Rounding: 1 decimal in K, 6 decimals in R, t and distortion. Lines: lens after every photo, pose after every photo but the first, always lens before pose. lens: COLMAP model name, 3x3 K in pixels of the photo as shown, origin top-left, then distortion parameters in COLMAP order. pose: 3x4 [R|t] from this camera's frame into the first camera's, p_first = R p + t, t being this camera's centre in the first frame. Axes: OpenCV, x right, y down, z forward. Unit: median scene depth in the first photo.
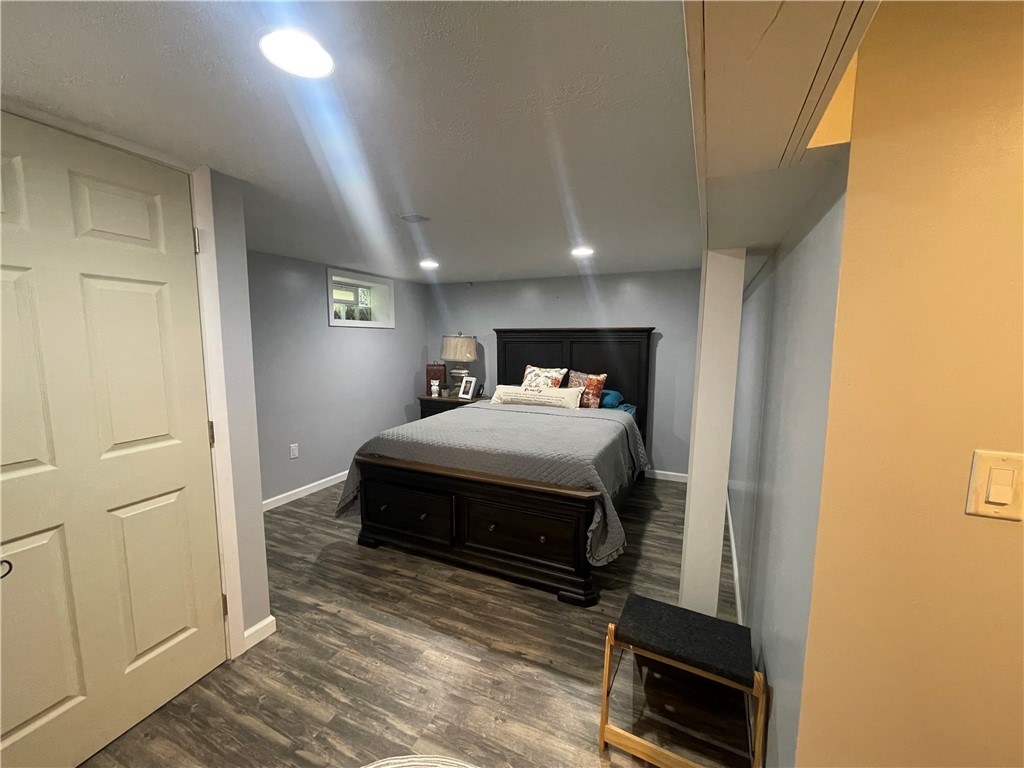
lens RADIAL K [[412.2, 0, 512.0], [0, 412.2, 384.0], [0, 0, 1]] dist [-0.000032, -0.000803]
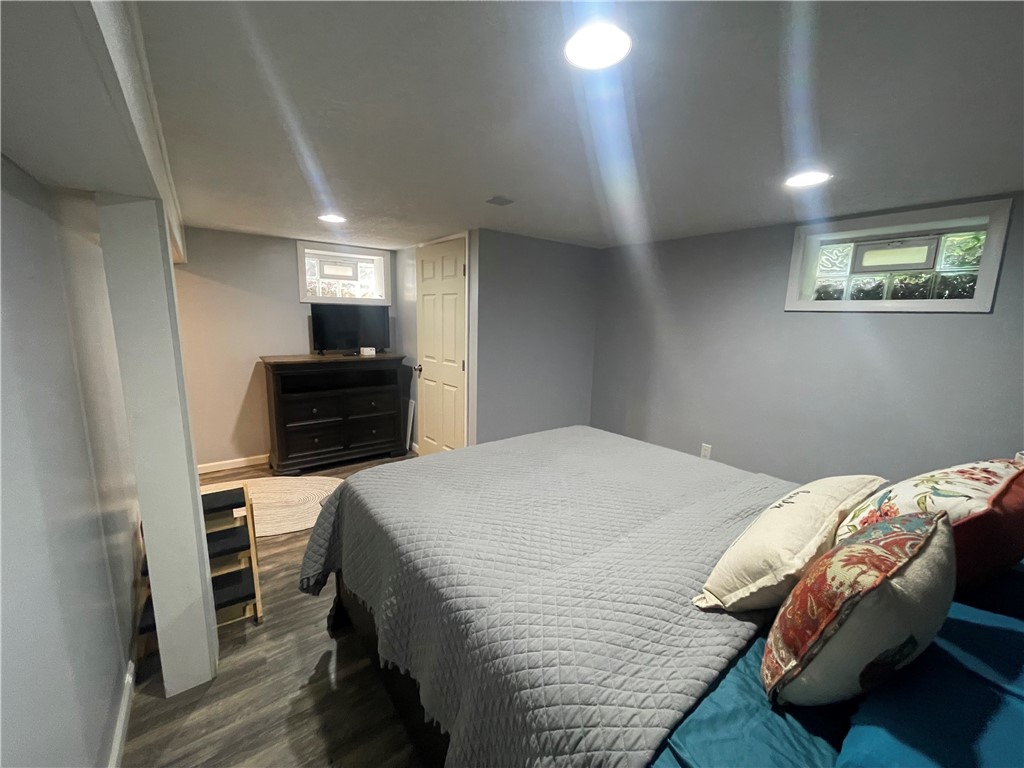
lens RADIAL K [[412.2, 0, 512.0], [0, 412.2, 384.0], [0, 0, 1]] dist [-0.000032, -0.000803]
pose [[-0.460968, 0.132780, -0.877427, 0.609515], [-0.125920, 0.968951, 0.212785, -0.164406], [0.878437, 0.208573, -0.429936, 1.362149]]
